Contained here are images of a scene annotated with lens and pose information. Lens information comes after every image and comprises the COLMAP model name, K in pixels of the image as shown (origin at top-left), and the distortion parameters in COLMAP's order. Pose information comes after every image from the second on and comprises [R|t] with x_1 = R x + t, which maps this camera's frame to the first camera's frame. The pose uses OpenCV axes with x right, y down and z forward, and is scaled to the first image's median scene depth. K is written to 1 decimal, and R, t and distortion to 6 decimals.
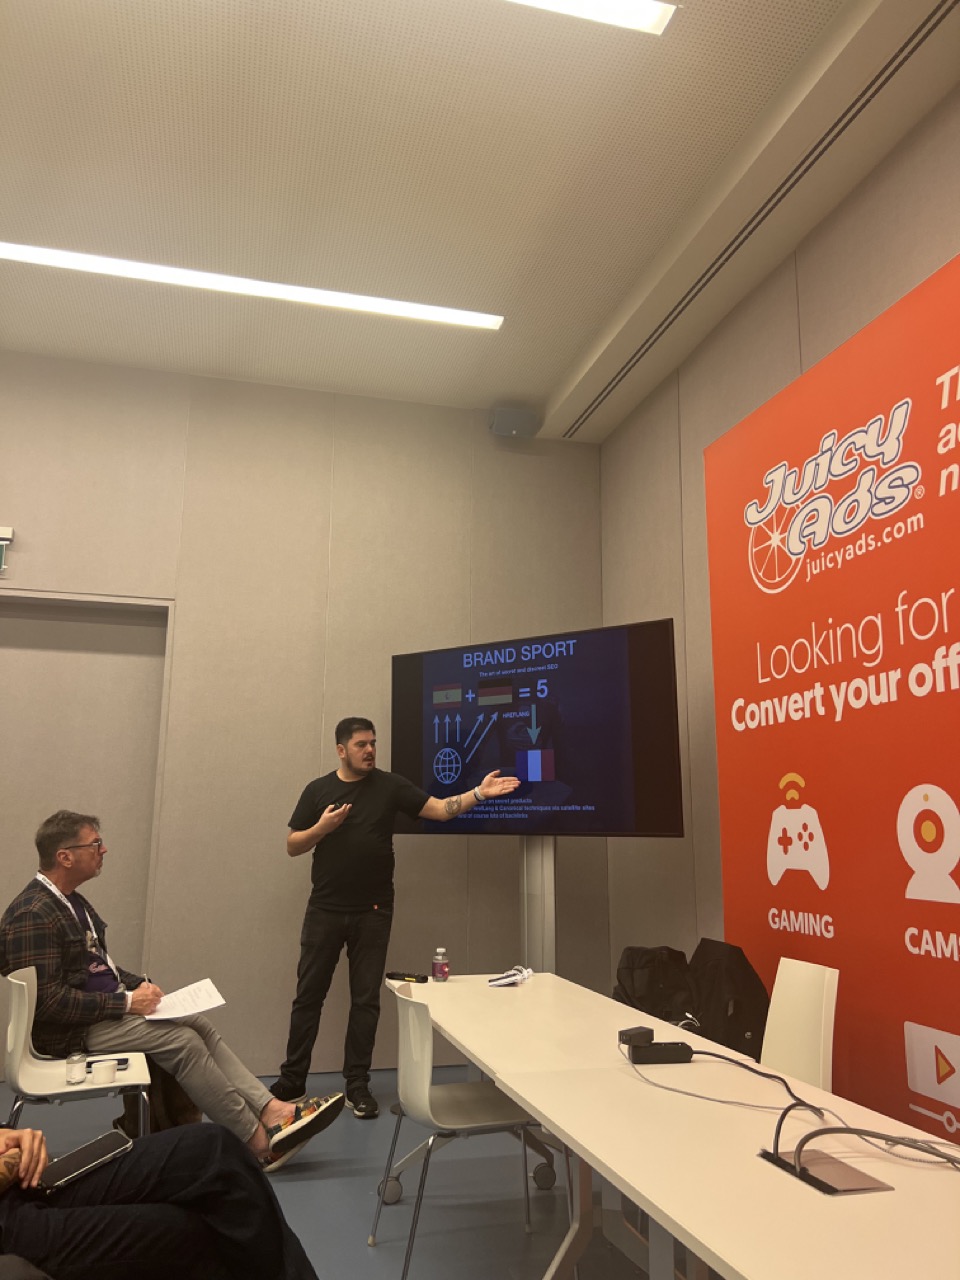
lens RADIAL K [[970.7, 0, 484.7], [0, 970.7, 643.4], [0, 0, 1]] dist [0.028721, -0.012852]
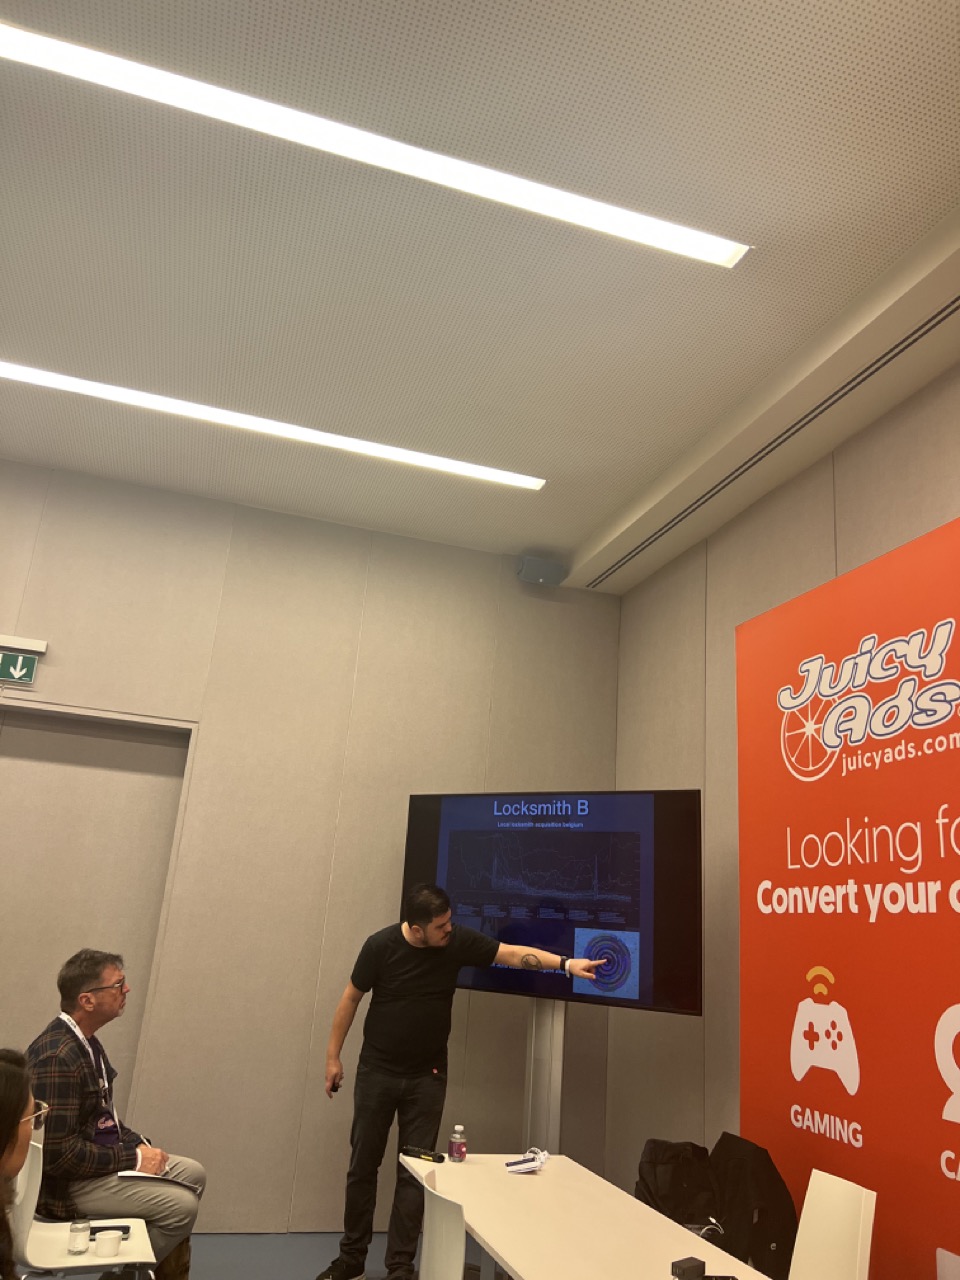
lens RADIAL K [[970.7, 0, 480.4], [0, 970.7, 642.0], [0, 0, 1]] dist [0.028721, -0.012852]
pose [[0.996945, 0.076454, 0.015970, -0.076981], [-0.074408, 0.991856, -0.103369, -0.069446], [-0.023743, 0.101865, 0.994515, -0.027789]]
